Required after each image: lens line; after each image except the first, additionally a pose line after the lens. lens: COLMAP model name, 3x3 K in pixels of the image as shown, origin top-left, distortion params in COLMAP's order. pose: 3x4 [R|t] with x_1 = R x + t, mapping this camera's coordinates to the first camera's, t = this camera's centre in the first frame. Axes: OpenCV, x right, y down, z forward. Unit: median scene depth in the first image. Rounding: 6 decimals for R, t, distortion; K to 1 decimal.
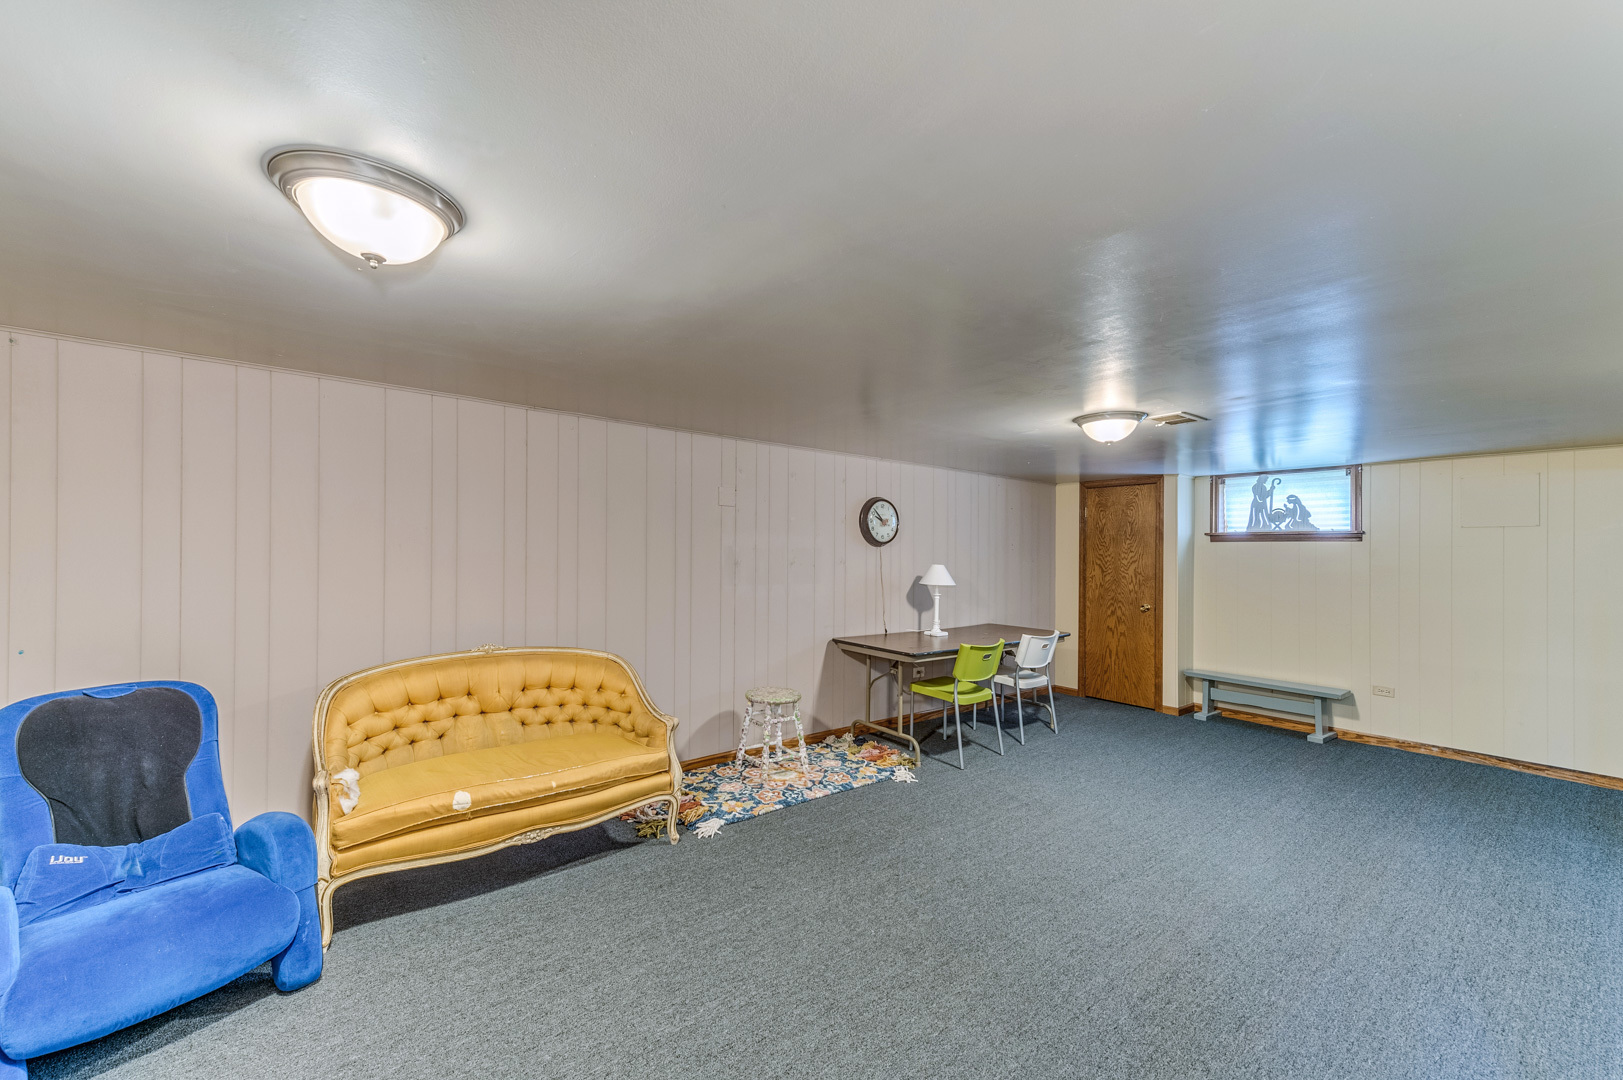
lens RADIAL K [[638.3, 0, 812.5], [0, 638.3, 519.6], [0, 0, 1]] dist [0.015536, -0.000371]
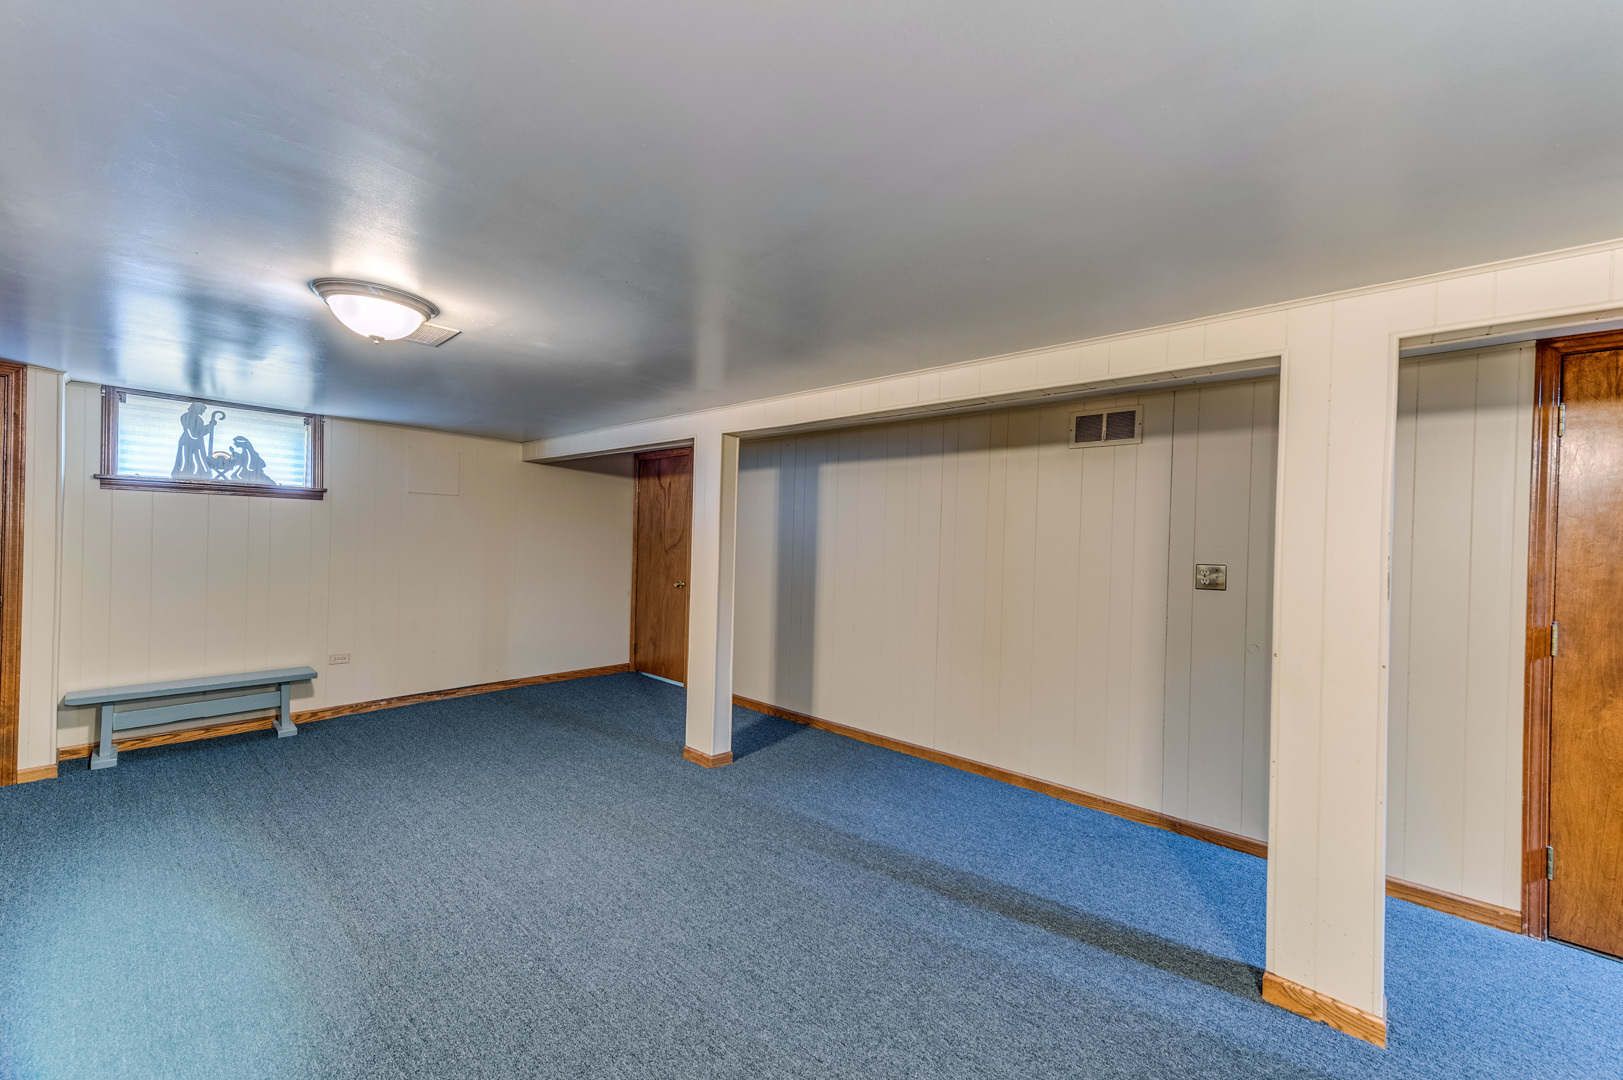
lens RADIAL K [[638.3, 0, 812.5], [0, 638.3, 519.6], [0, 0, 1]] dist [0.015536, -0.000371]
pose [[-0.173669, 0.009516, 0.984758, -0.153225], [-0.084908, 0.996085, -0.024600, 0.022812], [-0.981137, -0.087886, -0.172181, 0.440804]]
